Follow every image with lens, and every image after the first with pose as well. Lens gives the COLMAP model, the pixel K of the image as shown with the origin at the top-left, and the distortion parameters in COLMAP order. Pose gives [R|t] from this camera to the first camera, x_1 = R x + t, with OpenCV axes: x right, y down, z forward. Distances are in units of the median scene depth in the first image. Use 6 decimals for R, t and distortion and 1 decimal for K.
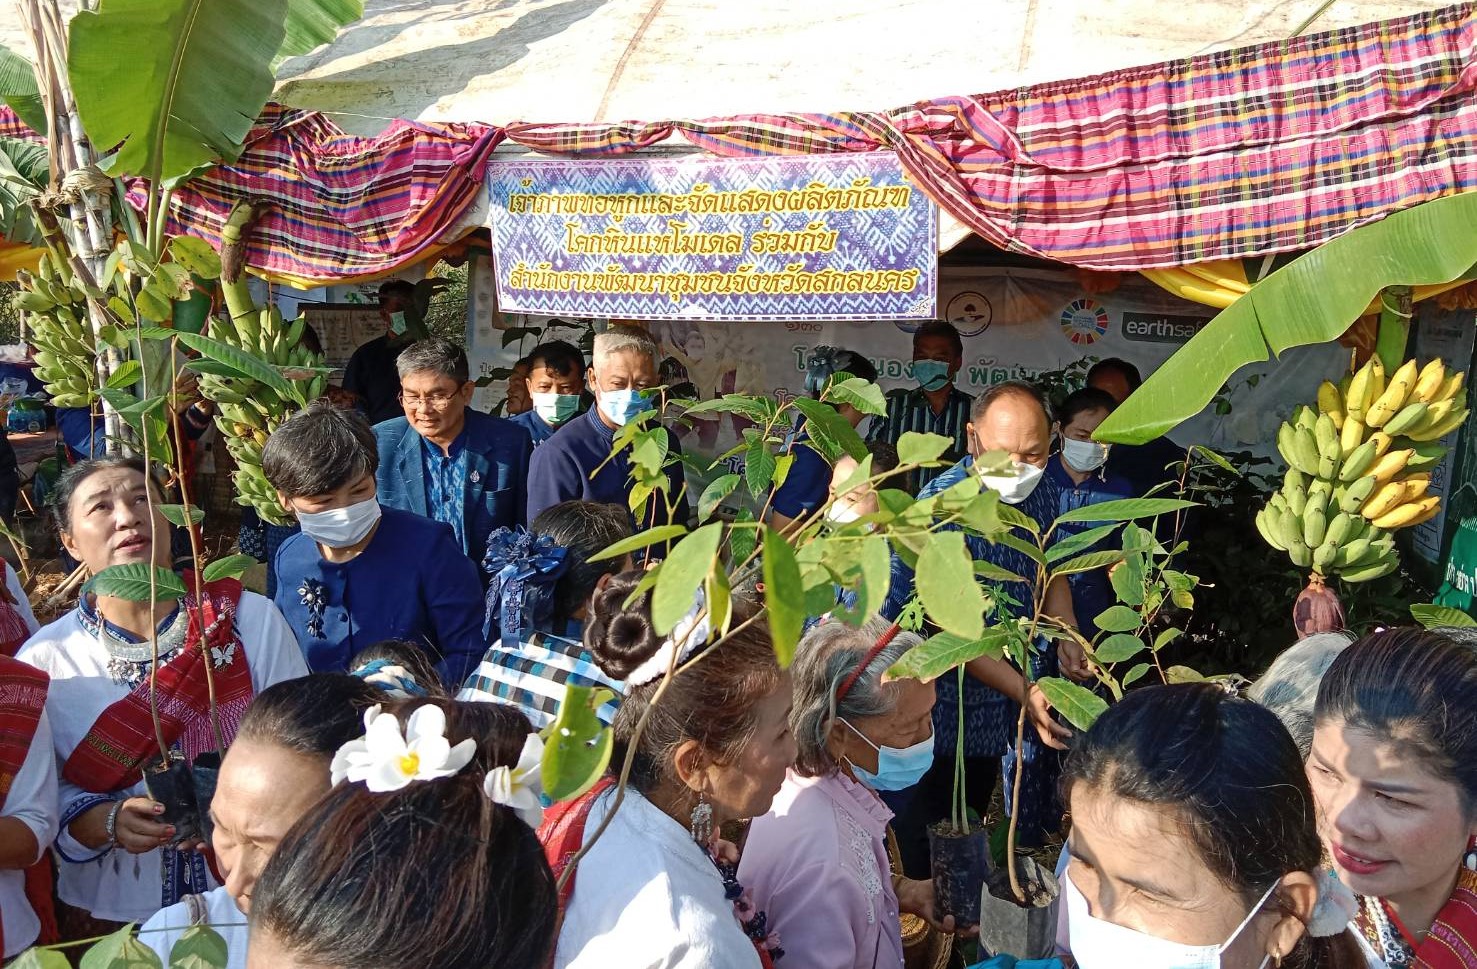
lens RADIAL K [[1257.8, 0, 740.4], [0, 1257.8, 422.7], [0, 0, 1]] dist [0.044191, -0.081882]
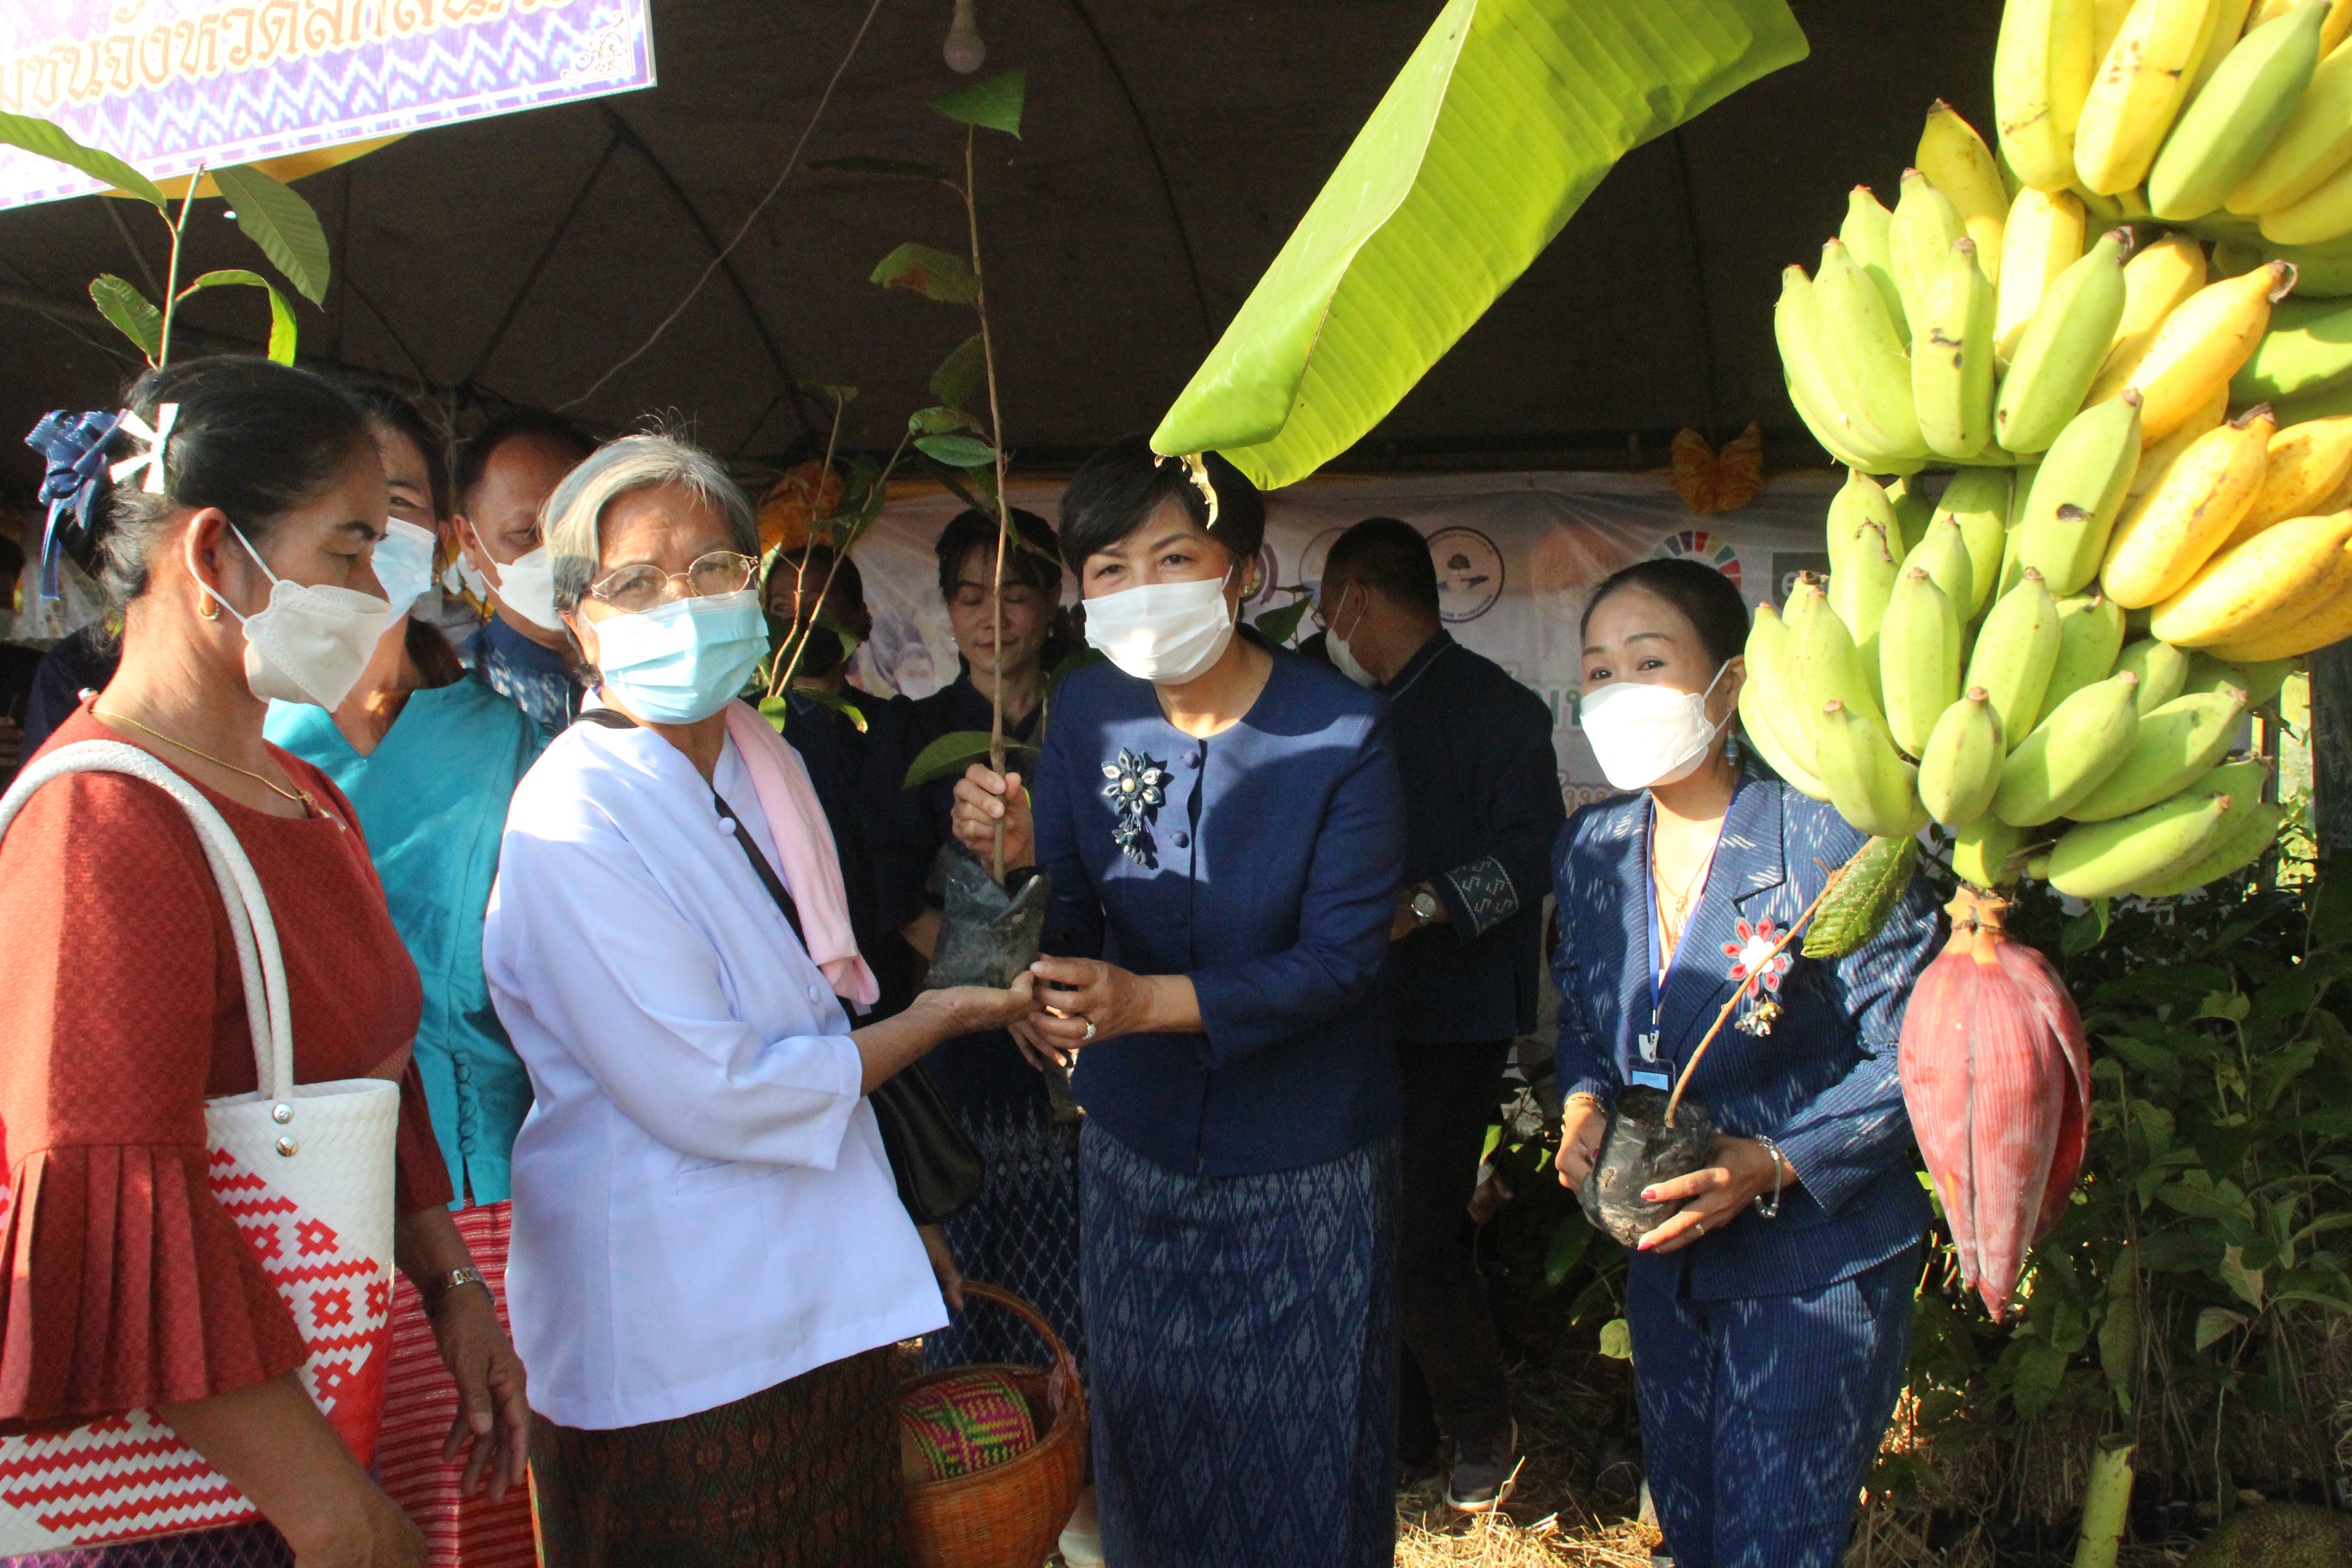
lens RADIAL K [[2029.4, 0, 1176.0], [0, 2029.4, 784.0], [0, 0, 1]] dist [-0.185393, 0.149990]
pose [[0.996499, -0.024201, -0.080027, 0.328137], [0.017643, 0.996505, -0.081652, 0.128453], [0.081723, 0.079954, 0.993443, 0.591229]]
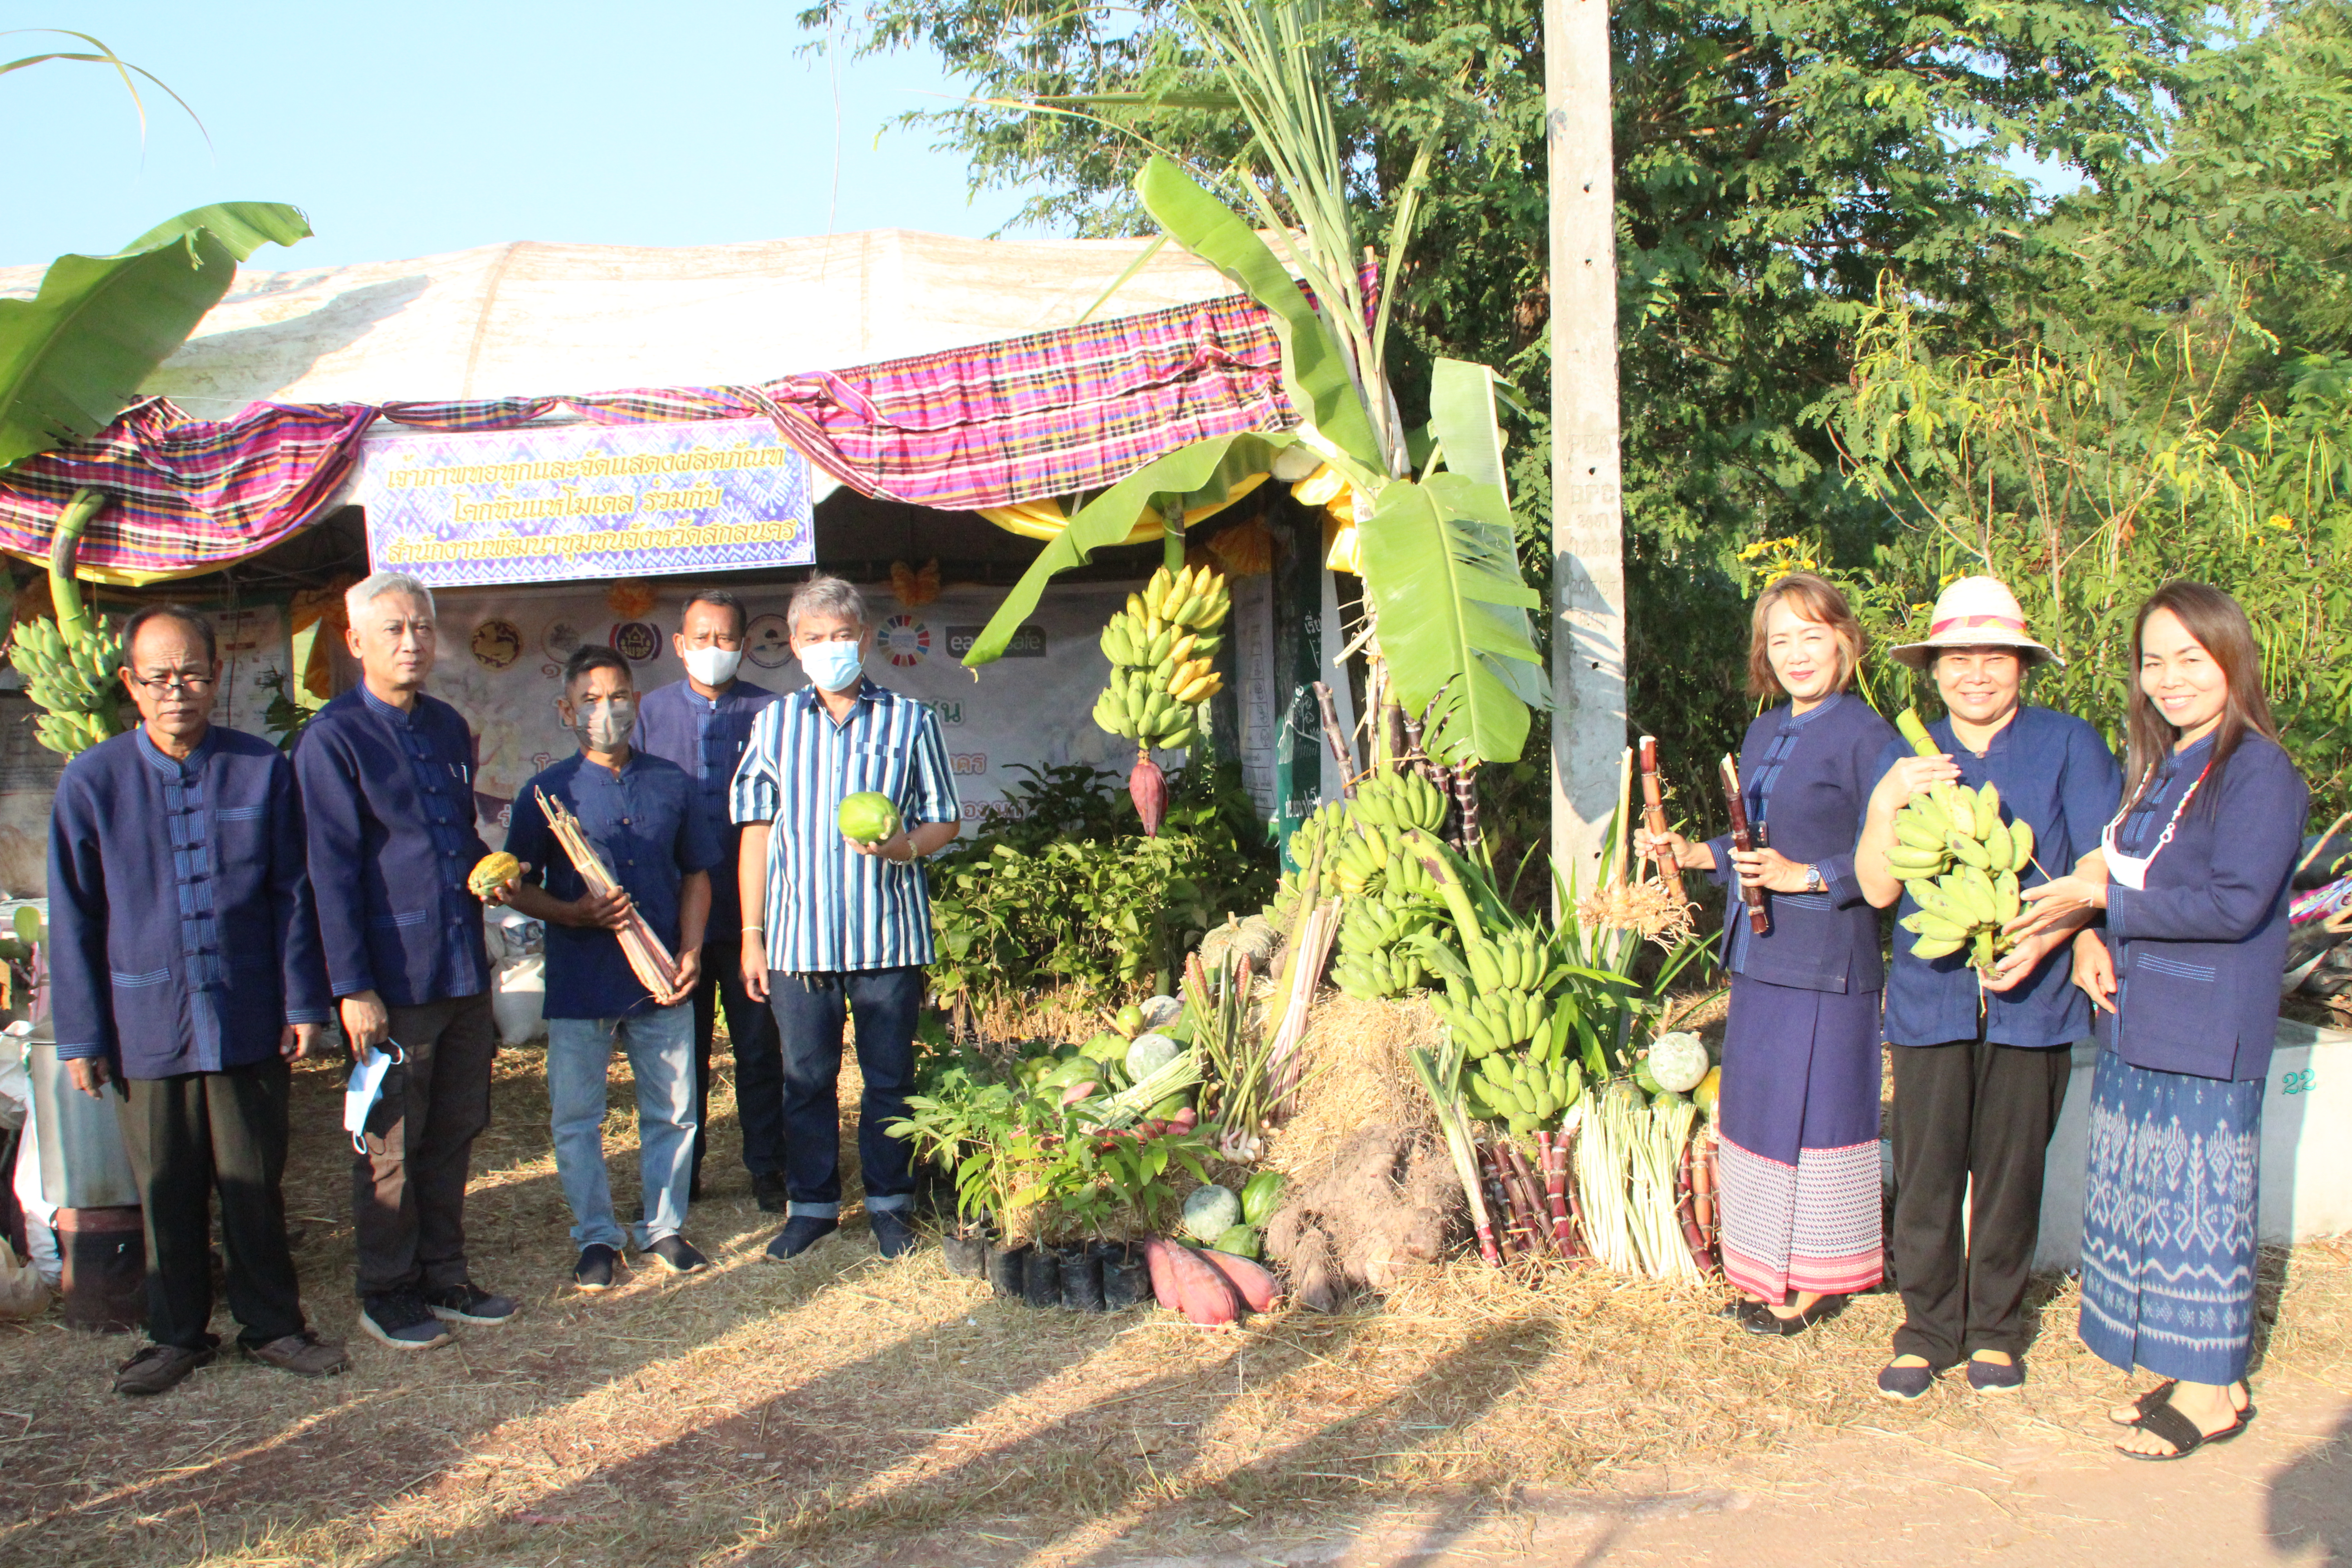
lens RADIAL K [[2029.4, 0, 1176.0], [0, 2029.4, 784.0], [0, 0, 1]] dist [-0.185393, 0.149990]
pose [[0.893699, -0.075252, 0.442311, -0.386079], [0.114060, 0.991552, -0.061764, 0.275859], [-0.433926, 0.105648, 0.894733, -0.769515]]
